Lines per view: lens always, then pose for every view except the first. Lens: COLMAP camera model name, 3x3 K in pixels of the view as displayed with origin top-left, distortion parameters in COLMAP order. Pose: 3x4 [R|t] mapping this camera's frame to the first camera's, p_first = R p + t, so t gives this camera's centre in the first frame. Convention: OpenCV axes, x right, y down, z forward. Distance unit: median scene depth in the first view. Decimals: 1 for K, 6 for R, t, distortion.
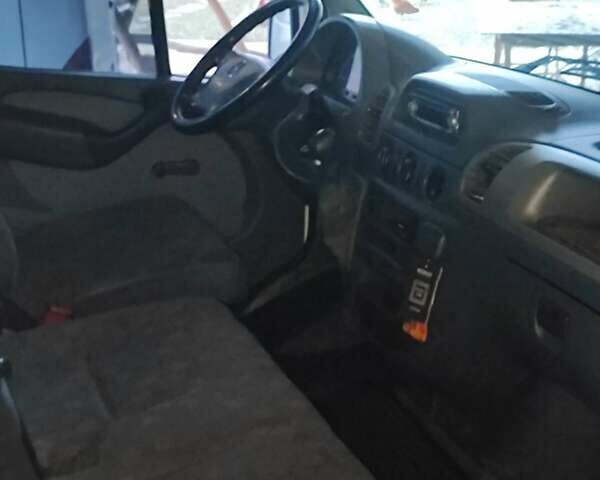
lens RADIAL K [[575.8, 0, 300.0], [0, 575.8, 240.0], [0, 0, 1]] dist [0.030477, -0.013336]
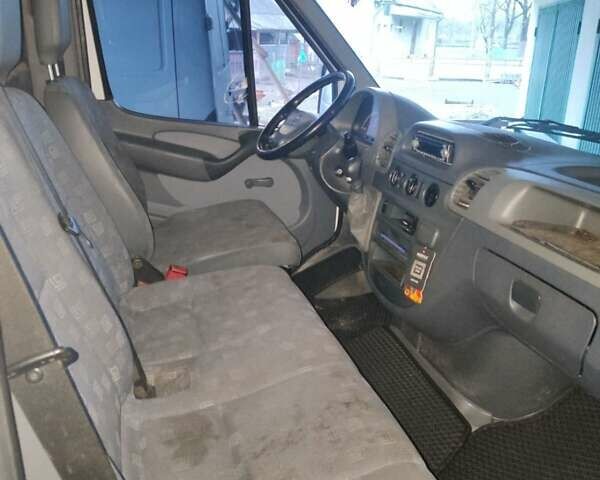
lens RADIAL K [[575.8, 0, 300.0], [0, 575.8, 240.0], [0, 0, 1]] dist [0.030477, -0.013336]
pose [[0.994516, 0.037498, -0.097627, 0.055566], [-0.036896, 0.999287, 0.007973, 0.018003], [0.097857, -0.004327, 0.995191, -0.517822]]
